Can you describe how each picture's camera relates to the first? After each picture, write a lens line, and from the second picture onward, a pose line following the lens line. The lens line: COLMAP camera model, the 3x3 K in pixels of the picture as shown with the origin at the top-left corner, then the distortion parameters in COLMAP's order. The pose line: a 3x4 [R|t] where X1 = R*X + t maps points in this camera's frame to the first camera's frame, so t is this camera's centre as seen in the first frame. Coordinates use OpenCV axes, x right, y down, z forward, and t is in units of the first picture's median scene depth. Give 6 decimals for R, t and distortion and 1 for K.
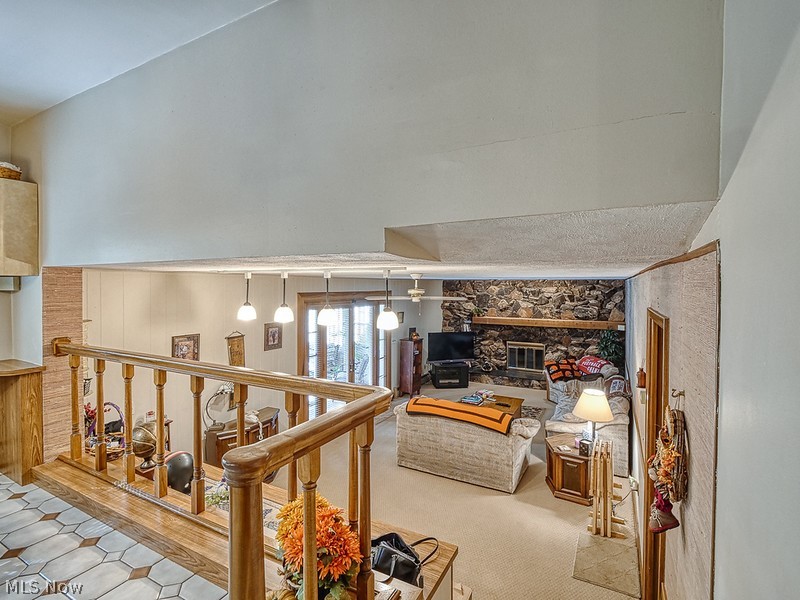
lens RADIAL K [[398.3, 0, 405.4], [0, 398.3, 292.3], [0, 0, 1]] dist [-0.010726, -0.000859]
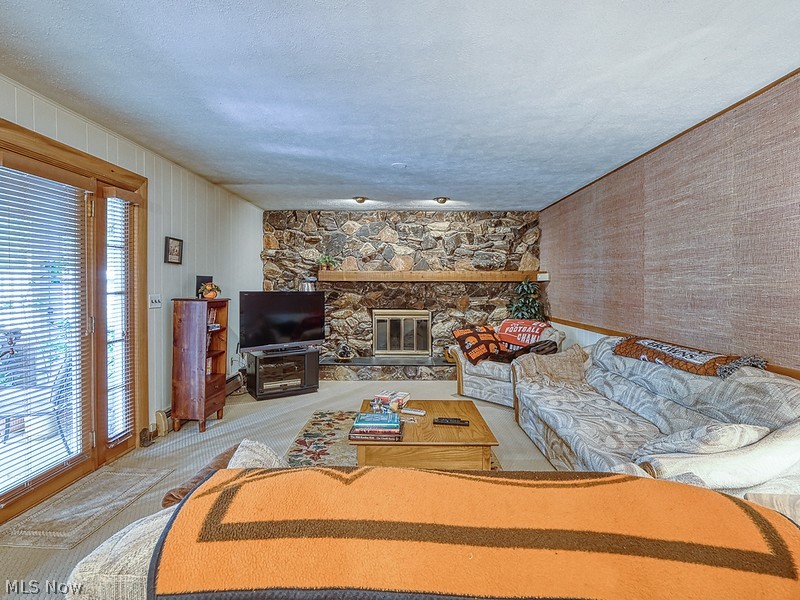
lens RADIAL K [[392.3, 0, 405.4], [0, 392.3, 290.8], [0, 0, 1]] dist [-0.011120, -0.001567]
pose [[0.883435, -0.005587, 0.468521, 0.011009], [0.008972, 0.999947, -0.004993, 0.103925], [-0.468468, 0.008615, 0.883438, 0.461396]]
